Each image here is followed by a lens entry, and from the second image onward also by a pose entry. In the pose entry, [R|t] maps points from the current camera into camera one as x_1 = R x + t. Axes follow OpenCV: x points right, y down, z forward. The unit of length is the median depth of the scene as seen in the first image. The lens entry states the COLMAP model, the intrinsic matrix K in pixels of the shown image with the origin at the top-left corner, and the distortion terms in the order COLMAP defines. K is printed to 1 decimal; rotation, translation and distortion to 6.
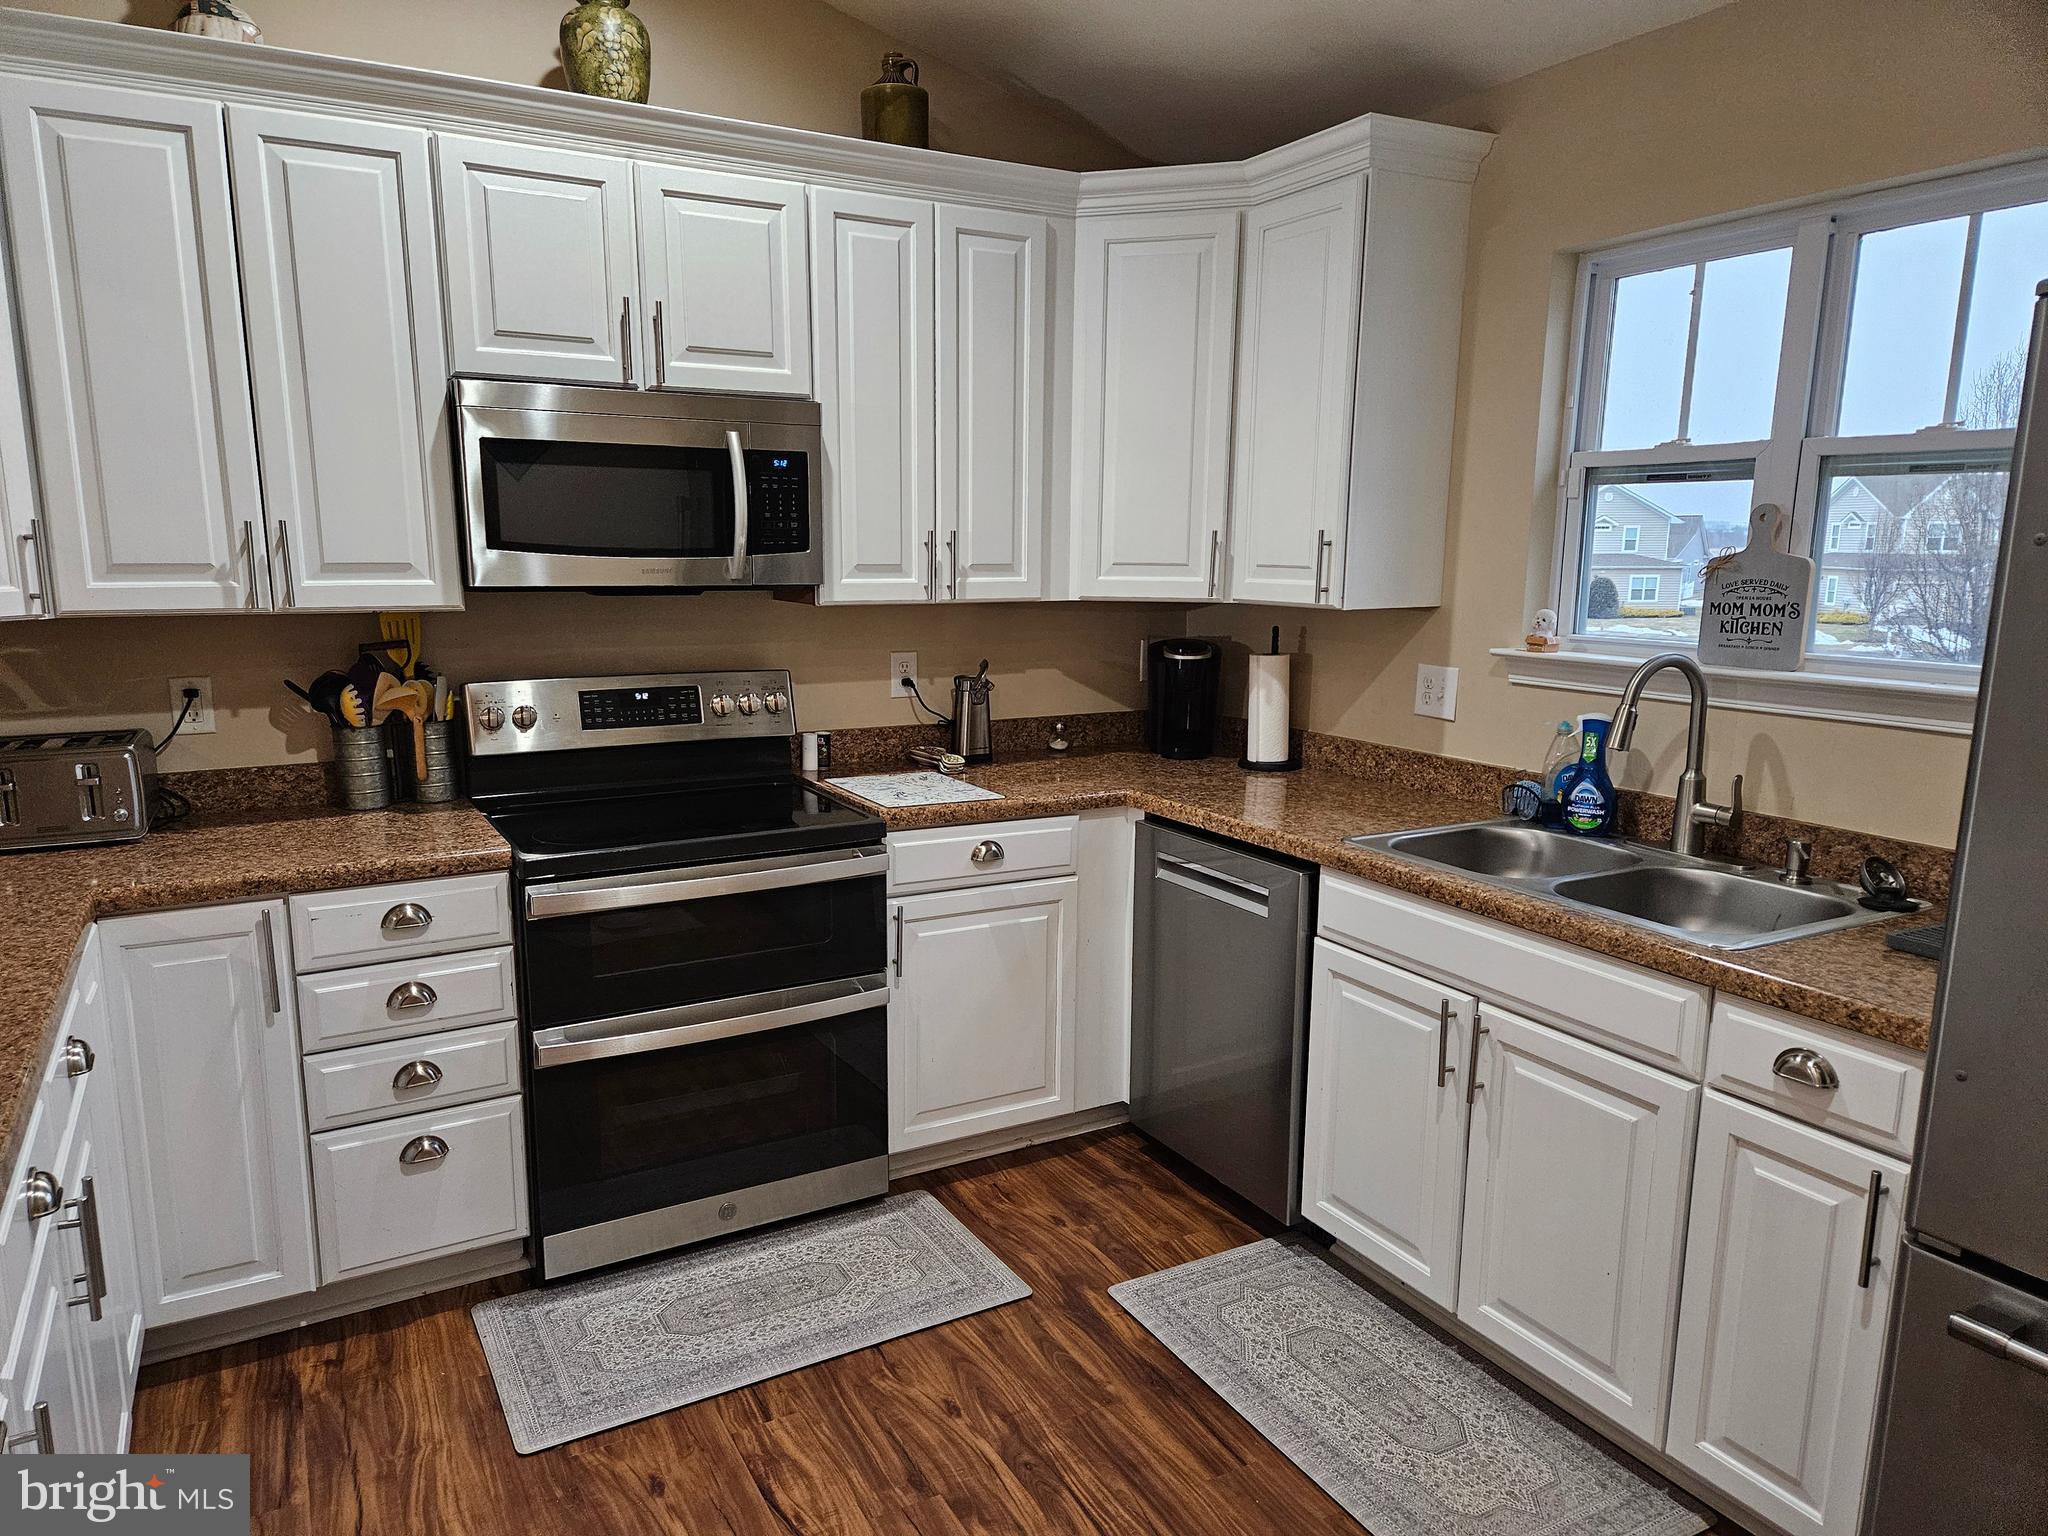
lens RADIAL K [[1379.1, 0, 1007.5], [0, 1379.1, 774.5], [0, 0, 1]] dist [0.071582, -0.039366]
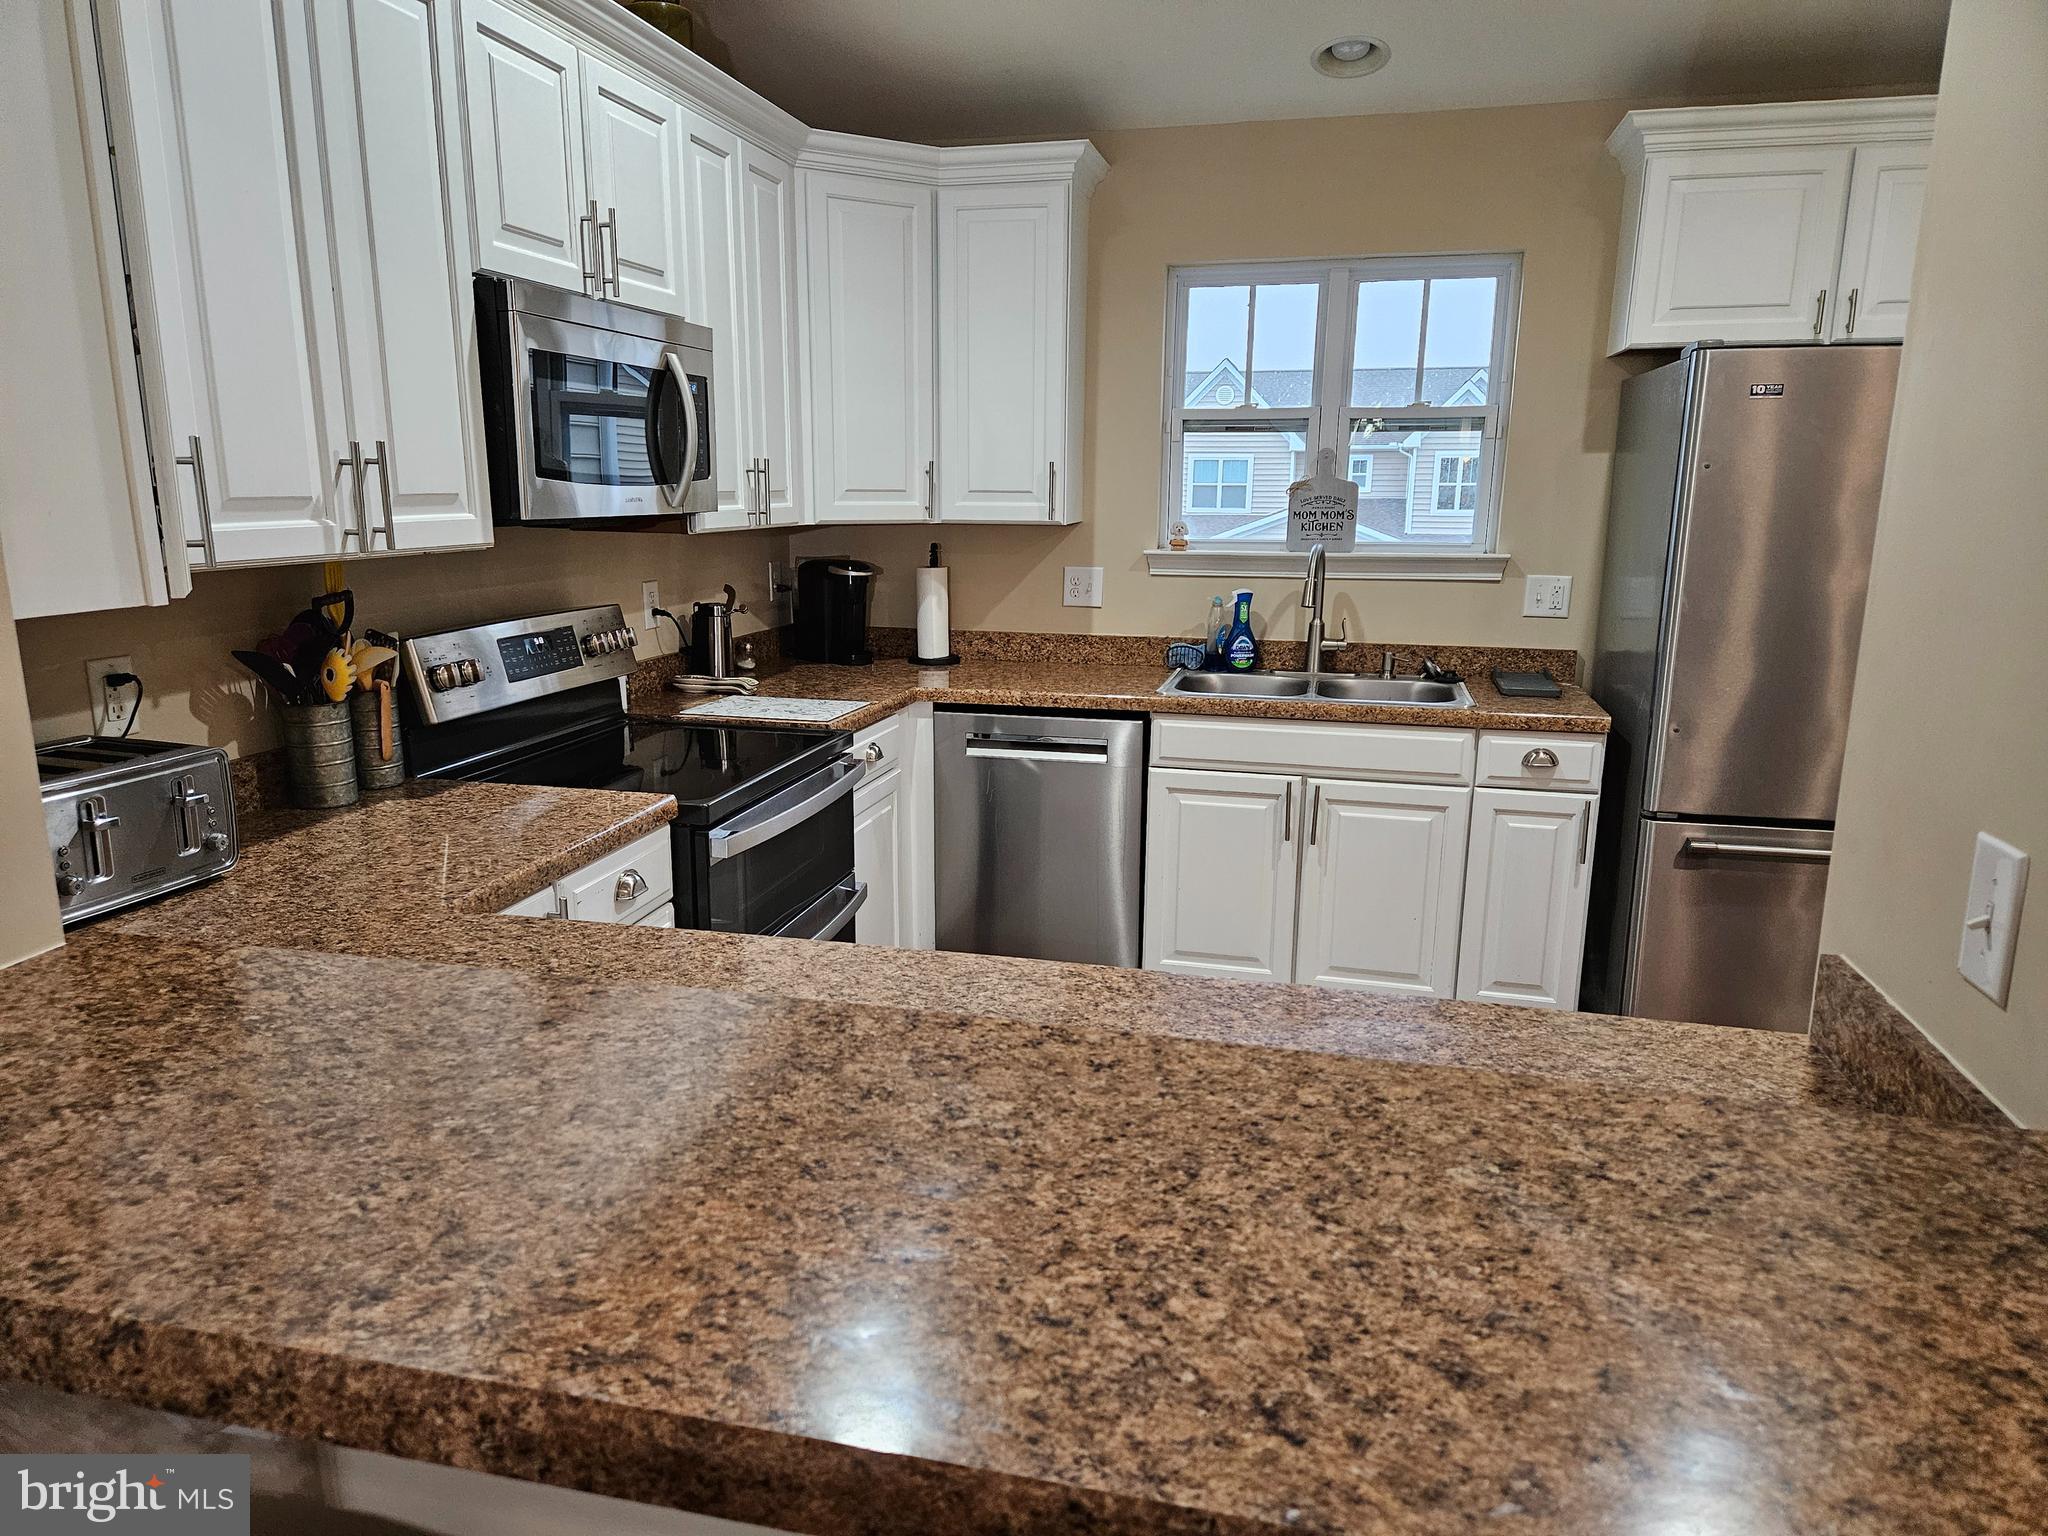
lens RADIAL K [[1379.1, 0, 1006.3], [0, 1379.1, 769.1], [0, 0, 1]] dist [0.071582, -0.039366]
pose [[0.676169, -0.153859, 0.720502, -0.814857], [0.124386, 0.987753, 0.094197, -0.024000], [-0.726170, 0.025927, 0.687026, 0.175440]]
